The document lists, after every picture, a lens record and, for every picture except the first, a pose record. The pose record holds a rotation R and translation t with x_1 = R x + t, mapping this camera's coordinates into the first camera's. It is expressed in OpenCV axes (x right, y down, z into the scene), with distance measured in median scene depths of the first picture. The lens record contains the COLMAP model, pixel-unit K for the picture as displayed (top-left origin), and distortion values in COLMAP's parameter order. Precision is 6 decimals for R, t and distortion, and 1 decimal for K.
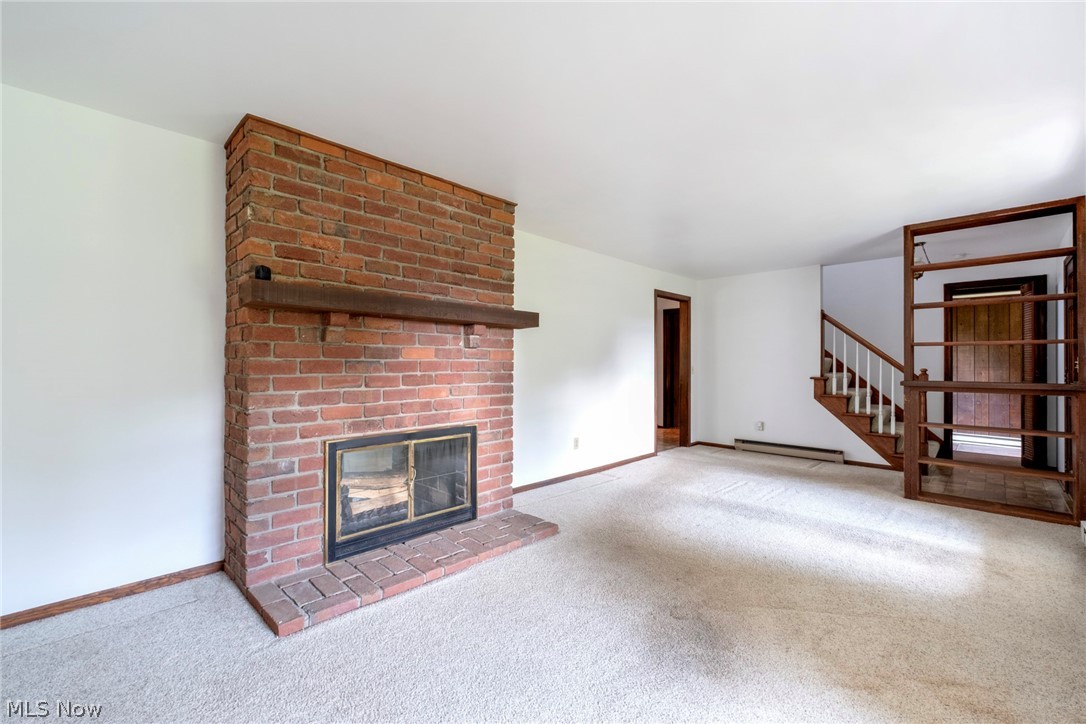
lens RADIAL K [[463.1, 0, 538.2], [0, 463.1, 361.3], [0, 0, 1]] dist [-0.002261, 0.000396]
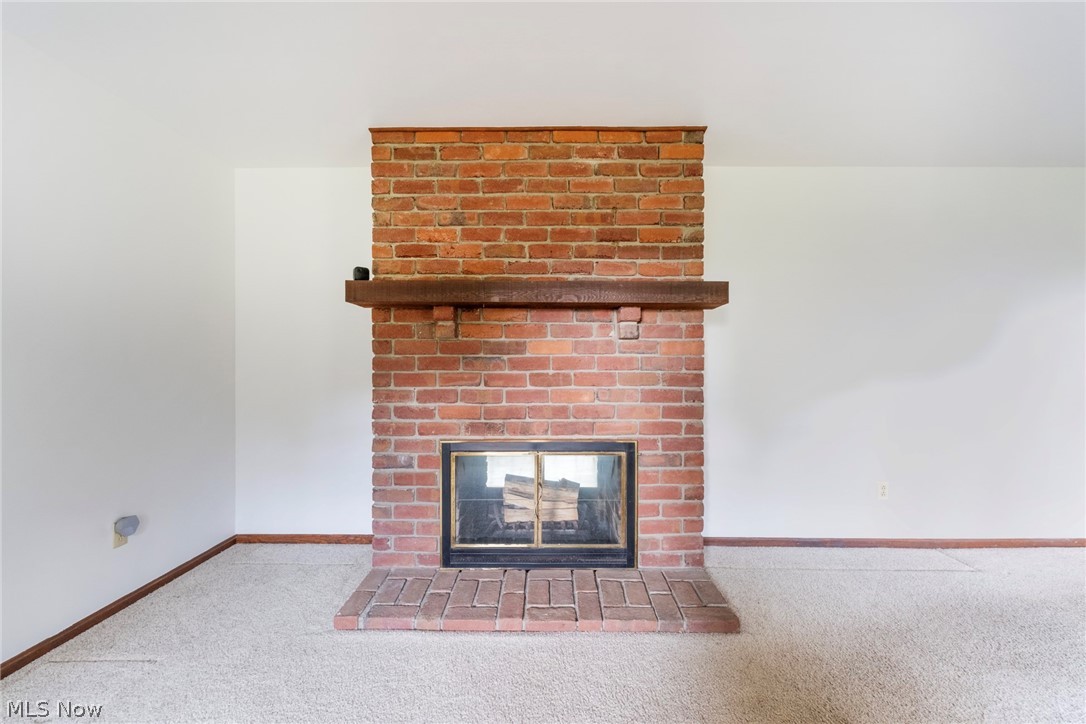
lens RADIAL K [[463.1, 0, 538.2], [0, 463.1, 361.3], [0, 0, 1]] dist [-0.002261, 0.000396]
pose [[0.697517, -0.001776, -0.716566, 0.305666], [0.005473, 0.999981, 0.002849, 0.004751], [0.716547, -0.005910, 0.697513, 0.386391]]
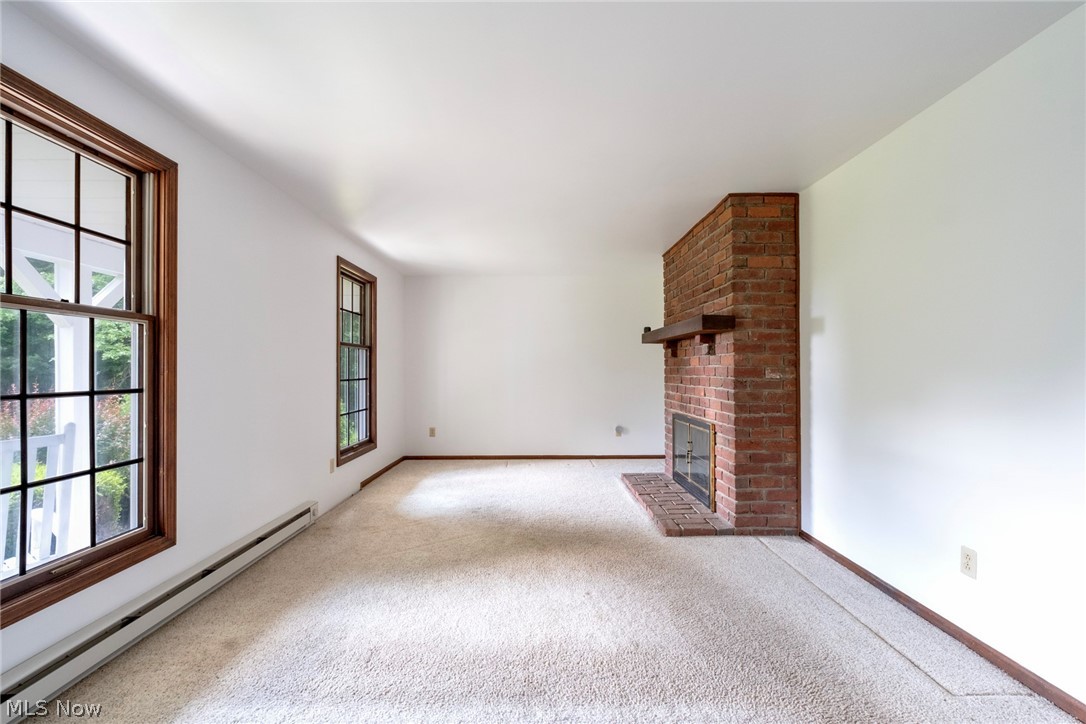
lens RADIAL K [[463.1, 0, 538.2], [0, 463.1, 361.3], [0, 0, 1]] dist [-0.002261, 0.000396]
pose [[-0.708374, -0.012649, -0.705724, 0.968865], [0.006683, 0.999674, -0.024625, 0.011553], [0.705806, -0.022160, -0.708059, 1.551769]]
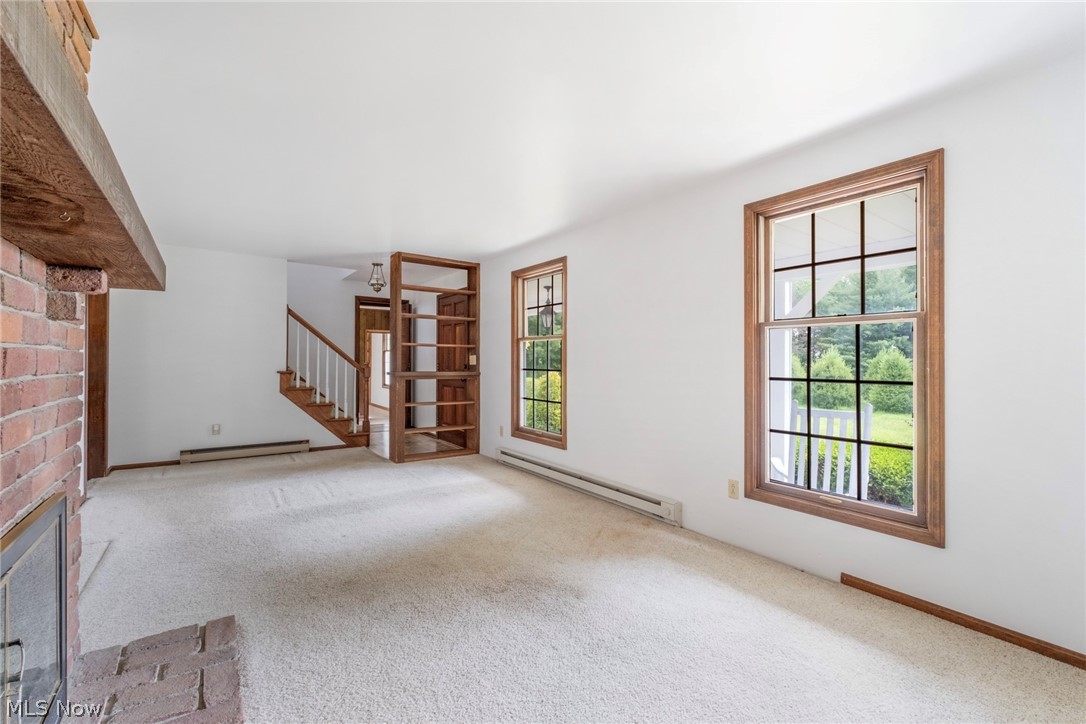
lens RADIAL K [[466.1, 0, 539.7], [0, 466.1, 359.6], [0, 0, 1]] dist [0.017498, 0.000224]
pose [[0.158799, 0.002076, 0.987309, -0.537744], [-0.016107, 0.999870, 0.000488, -0.000326], [-0.987180, -0.015980, 0.158812, 0.506091]]
